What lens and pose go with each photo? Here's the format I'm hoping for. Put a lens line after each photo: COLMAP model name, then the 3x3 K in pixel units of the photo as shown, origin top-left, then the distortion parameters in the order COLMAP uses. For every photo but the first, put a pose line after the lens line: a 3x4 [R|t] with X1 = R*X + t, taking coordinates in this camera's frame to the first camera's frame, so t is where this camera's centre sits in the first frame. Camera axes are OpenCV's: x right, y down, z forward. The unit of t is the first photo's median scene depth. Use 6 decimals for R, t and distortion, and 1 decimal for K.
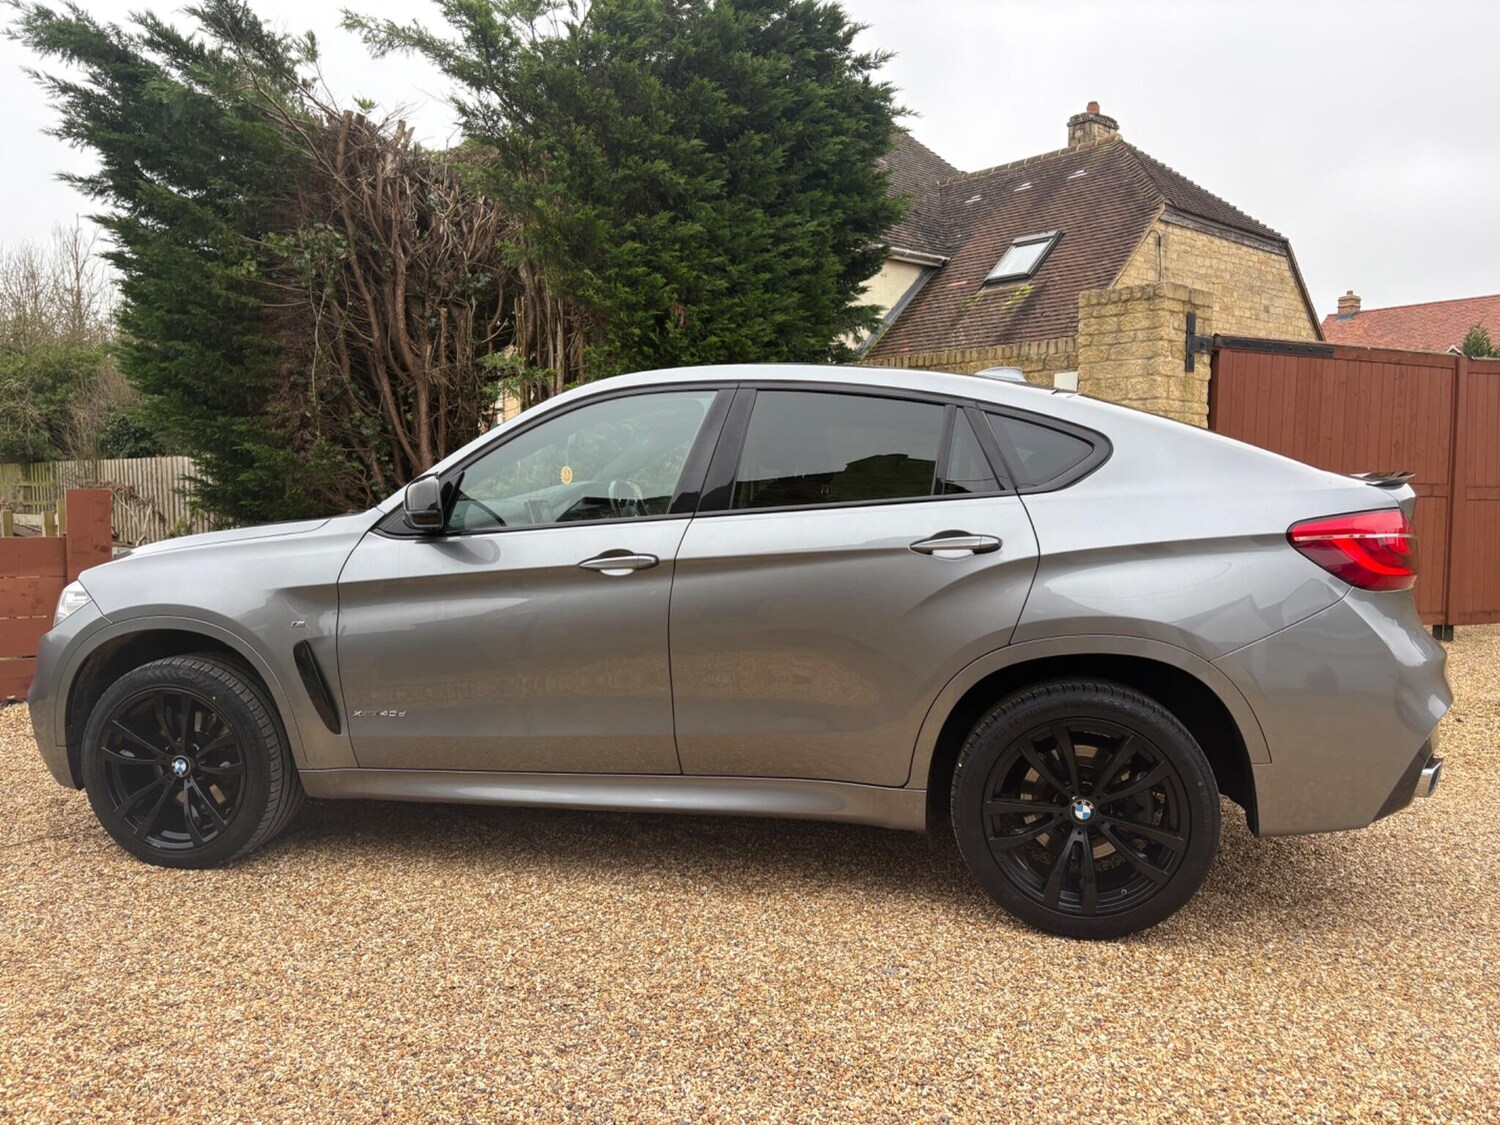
lens RADIAL K [[1129.7, 0, 742.2], [0, 1129.7, 556.3], [0, 0, 1]] dist [0.055524, -0.058708]
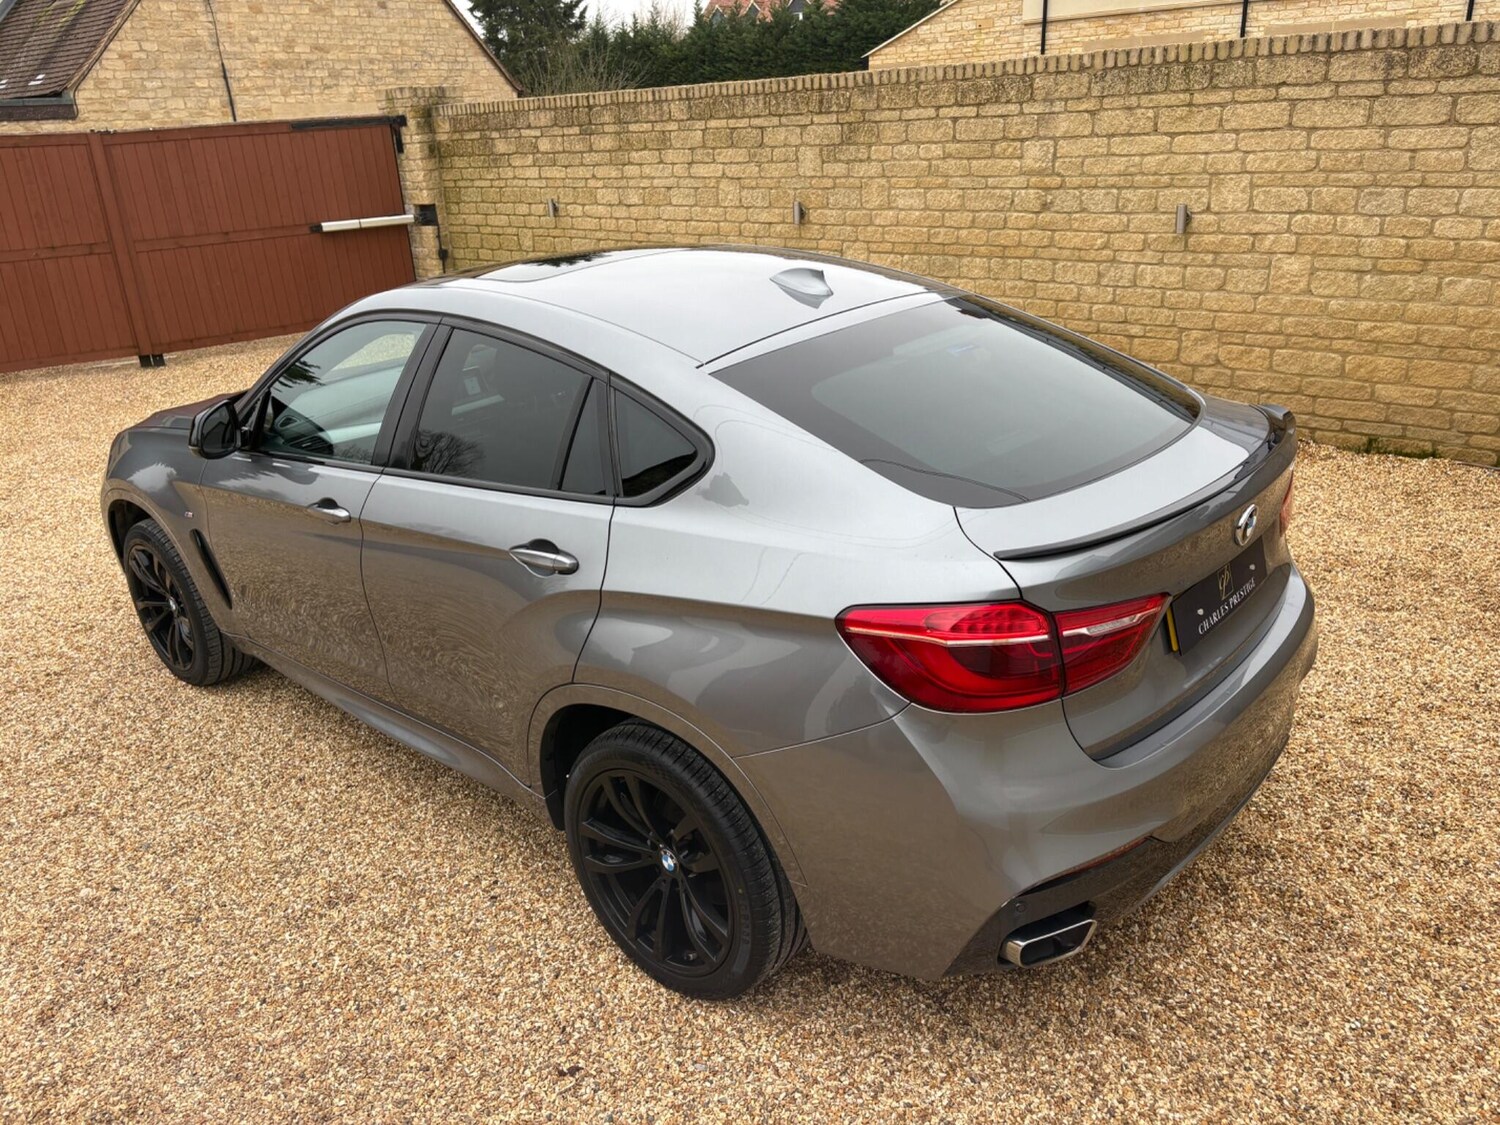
lens RADIAL K [[1129.7, 0, 738.7], [0, 1129.7, 557.3], [0, 0, 1]] dist [0.055524, -0.058708]
pose [[0.872576, 0.131256, -0.470513, 0.709751], [0.025030, 0.949943, 0.311418, -0.270161], [0.487836, -0.283512, 0.825613, 0.345753]]
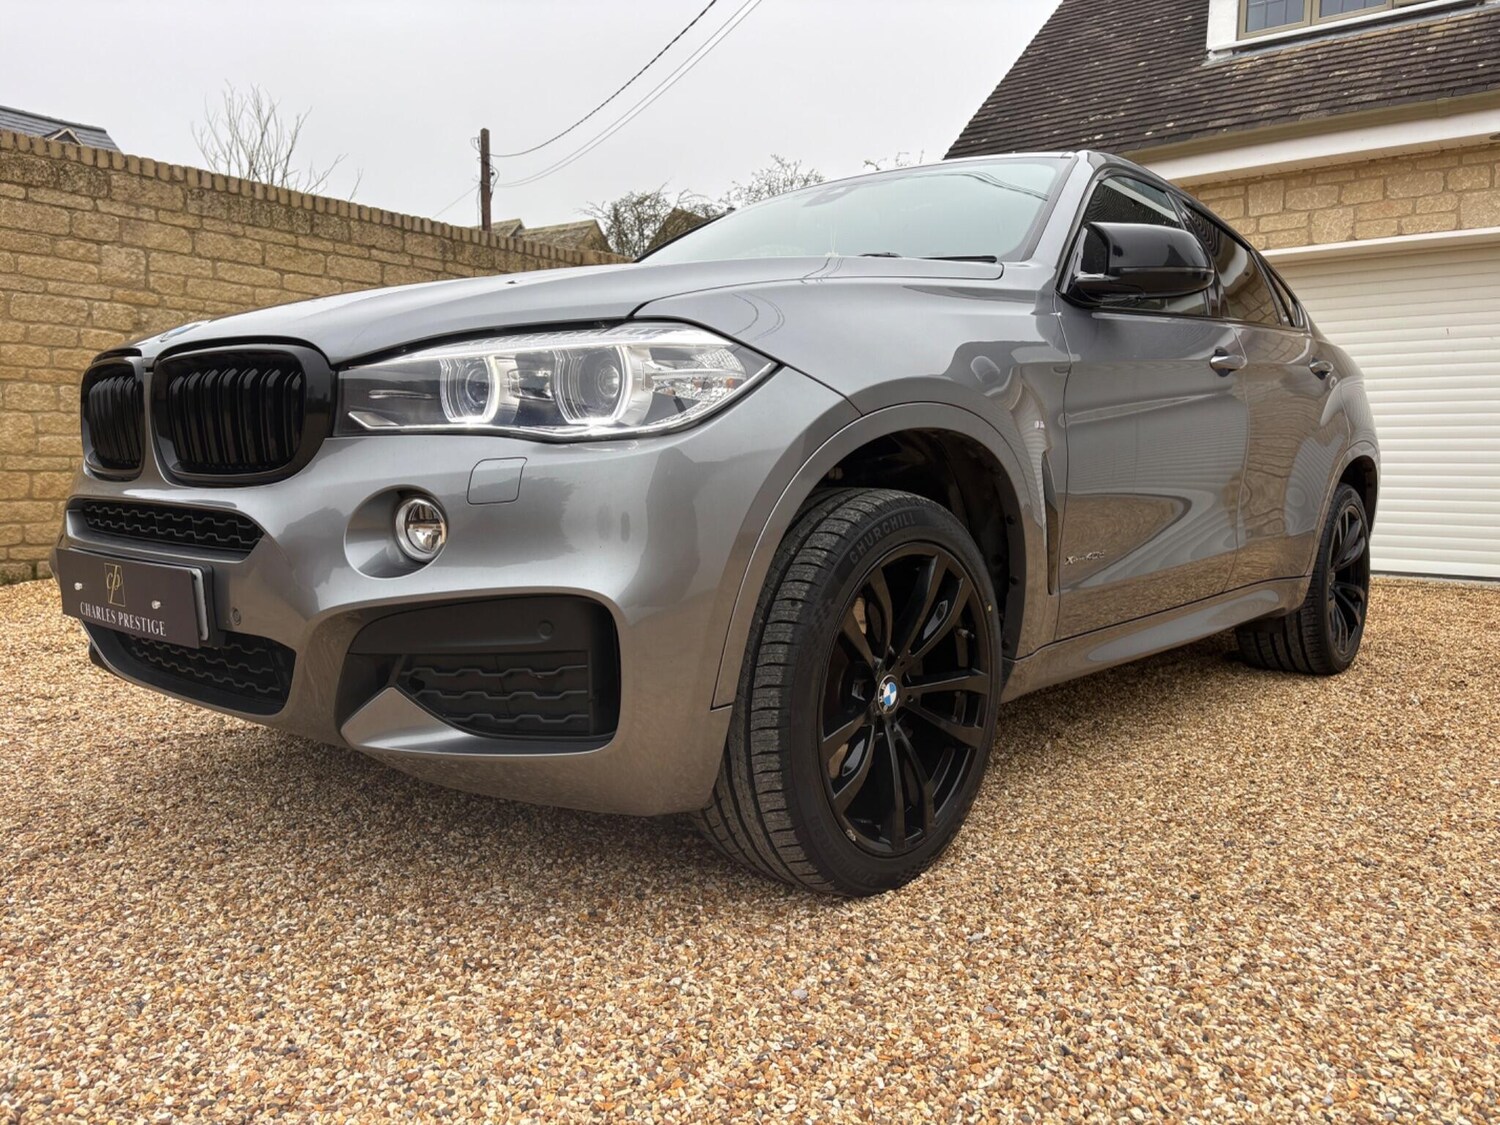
lens RADIAL K [[1129.7, 0, 747.5], [0, 1129.7, 567.5], [0, 0, 1]] dist [0.055524, -0.058708]
pose [[0.461681, -0.066794, 0.884528, -1.146794], [0.032708, 0.997765, 0.058273, 0.107986], [-0.886443, 0.002028, 0.462833, 0.950392]]
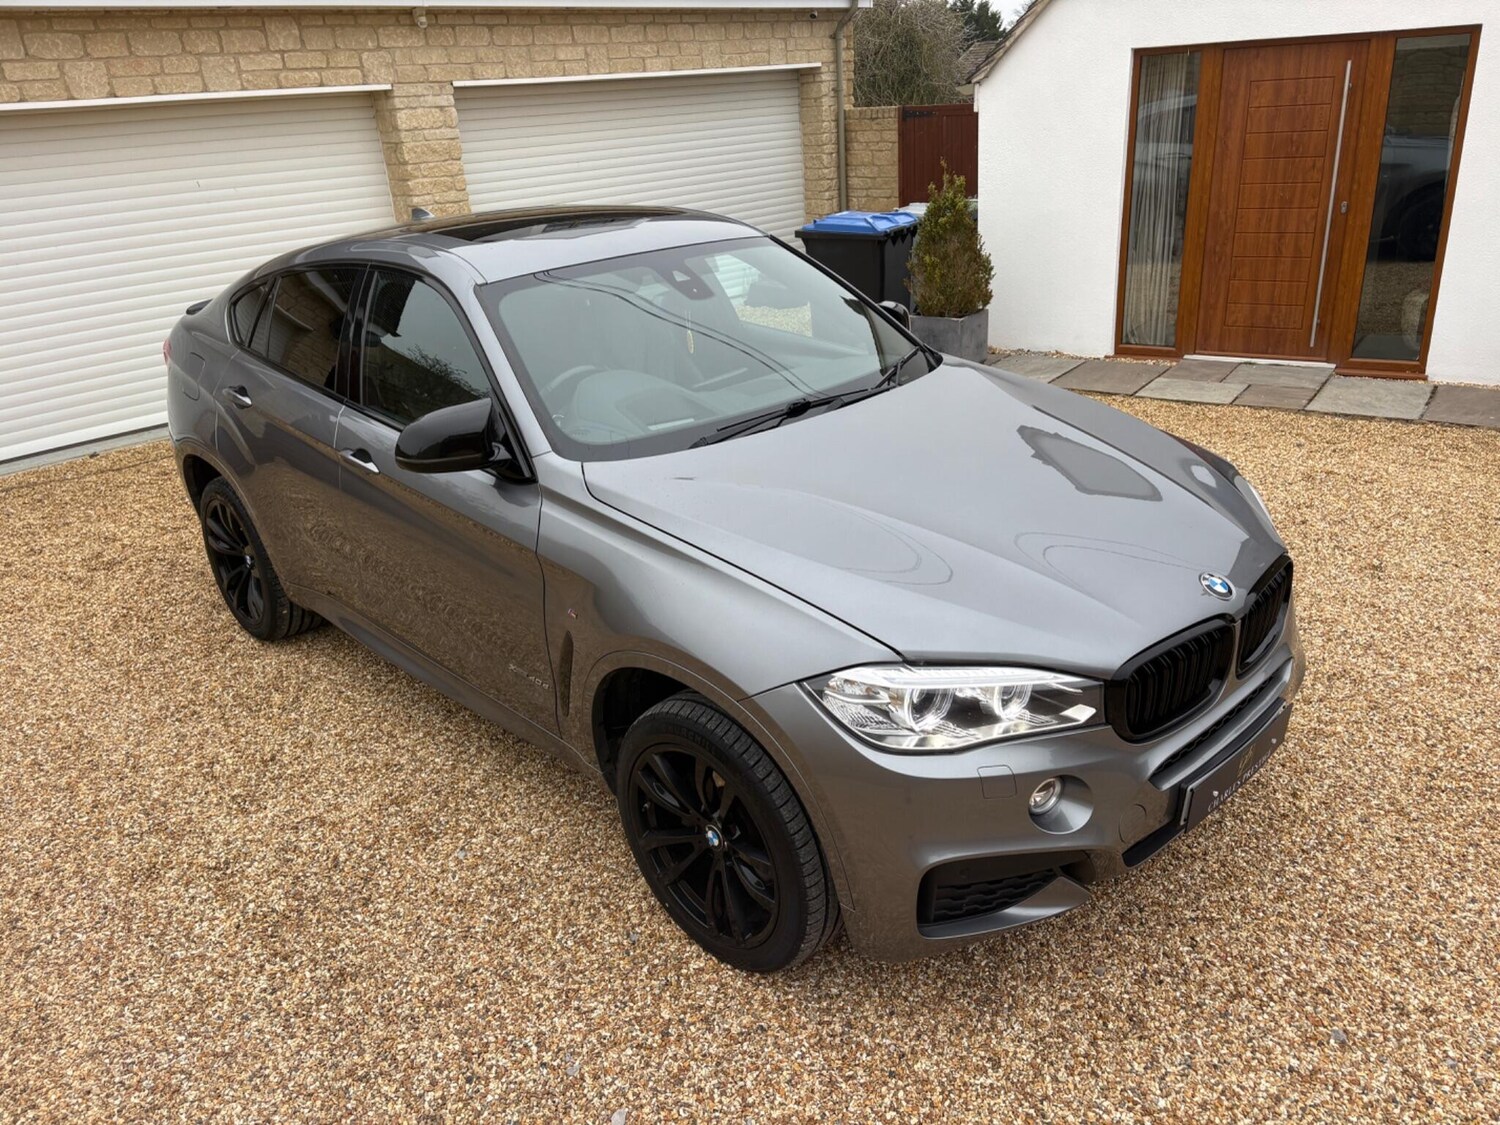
lens RADIAL K [[1129.7, 0, 760.1], [0, 1129.7, 571.2], [0, 0, 1]] dist [0.055524, -0.058708]
pose [[-0.840312, -0.163110, 0.516982, -0.890649], [0.091432, 0.897355, 0.431734, -0.371462], [-0.534337, 0.410060, -0.739145, 2.238236]]
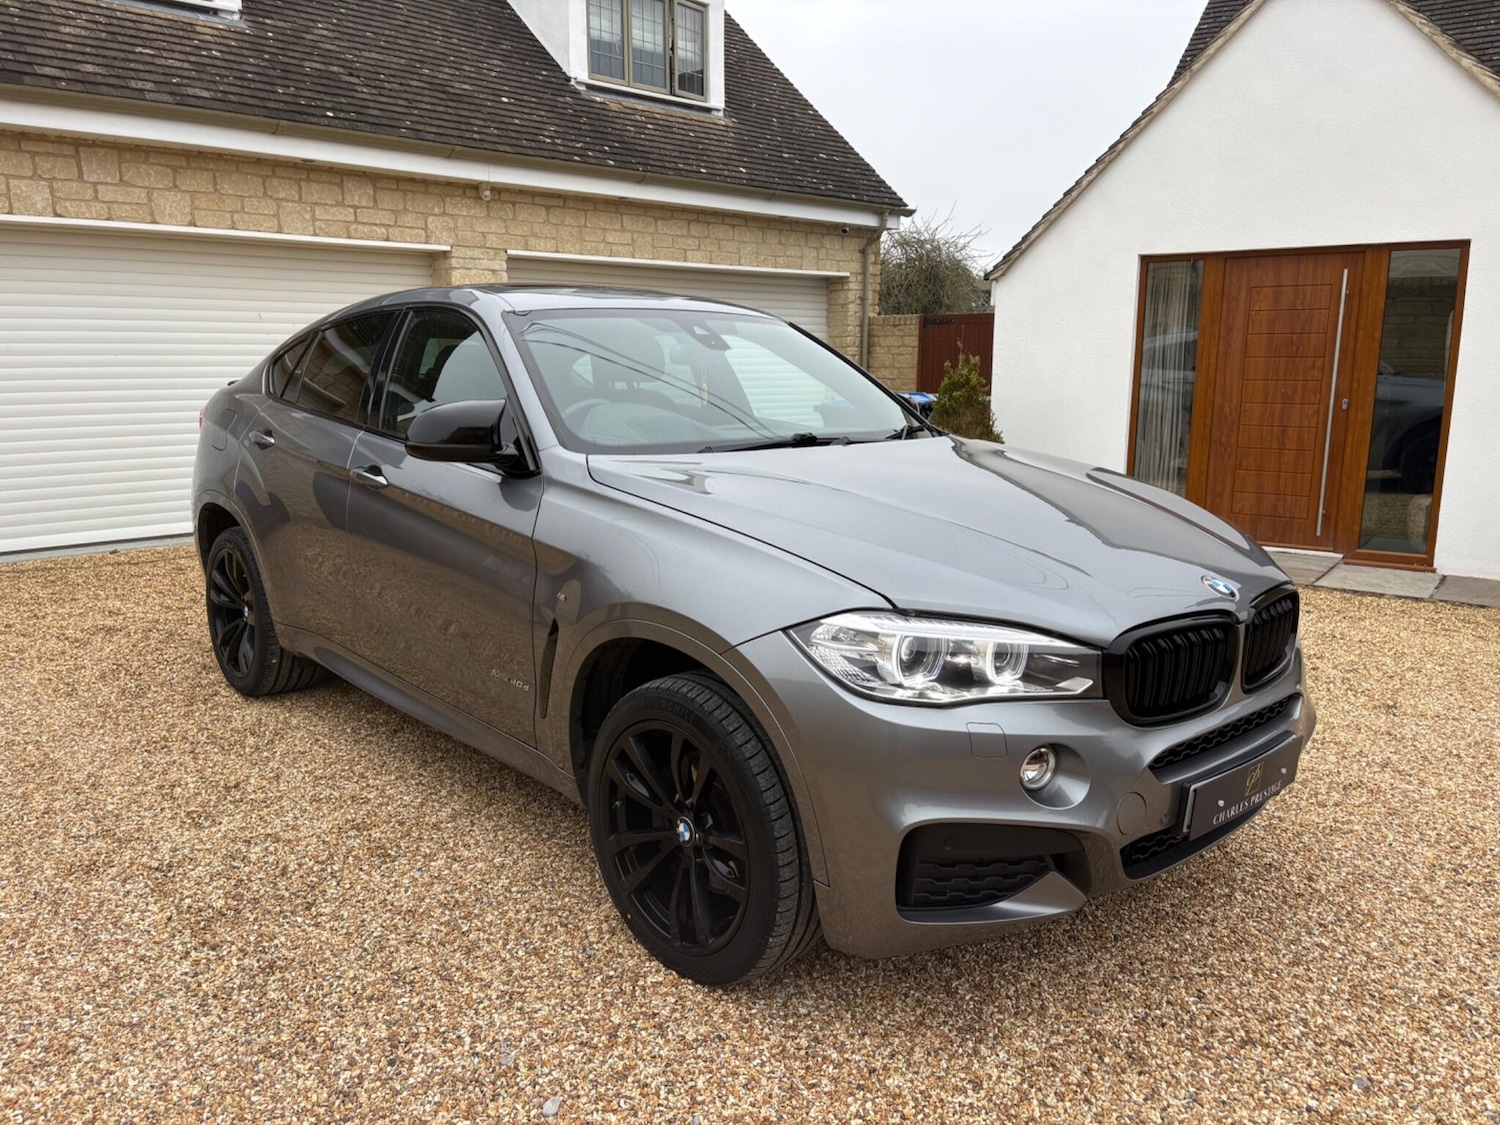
lens RADIAL K [[1129.7, 0, 749.0], [0, 1129.7, 563.6], [0, 0, 1]] dist [0.055524, -0.058708]
pose [[-0.820996, -0.109674, 0.560301, -0.919109], [0.029075, 0.972071, 0.232878, -0.196880], [-0.570193, 0.207483, -0.794878, 2.281392]]
